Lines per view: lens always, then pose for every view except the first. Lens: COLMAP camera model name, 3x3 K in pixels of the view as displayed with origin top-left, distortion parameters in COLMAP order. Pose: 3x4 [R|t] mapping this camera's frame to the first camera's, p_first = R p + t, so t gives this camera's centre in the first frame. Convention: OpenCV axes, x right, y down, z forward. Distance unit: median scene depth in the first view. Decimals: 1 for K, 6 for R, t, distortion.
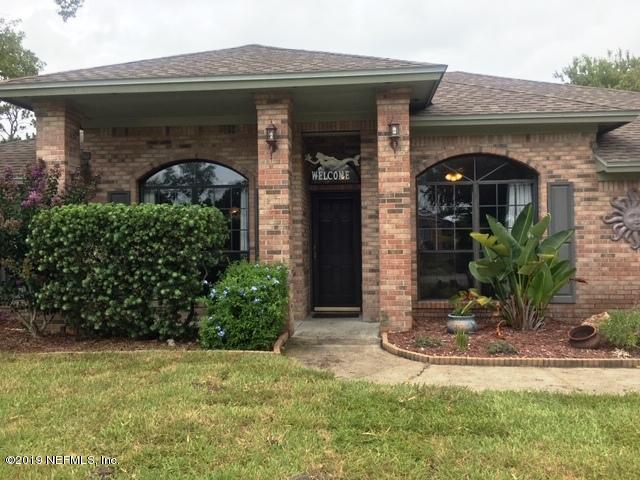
lens RADIAL K [[545.6, 0, 320.0], [0, 545.6, 240.0], [0, 0, 1]] dist [0.042680, 0.000343]
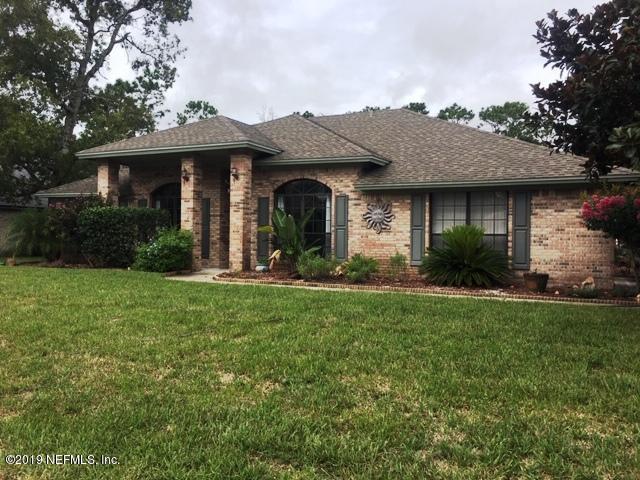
lens RADIAL K [[545.6, 0, 320.0], [0, 545.6, 240.0], [0, 0, 1]] dist [0.042680, 0.000343]
pose [[0.941123, 0.023770, -0.337227, 0.971879], [-0.019762, 0.999687, 0.015313, 0.014452], [0.337486, -0.007747, 0.941299, -0.683127]]
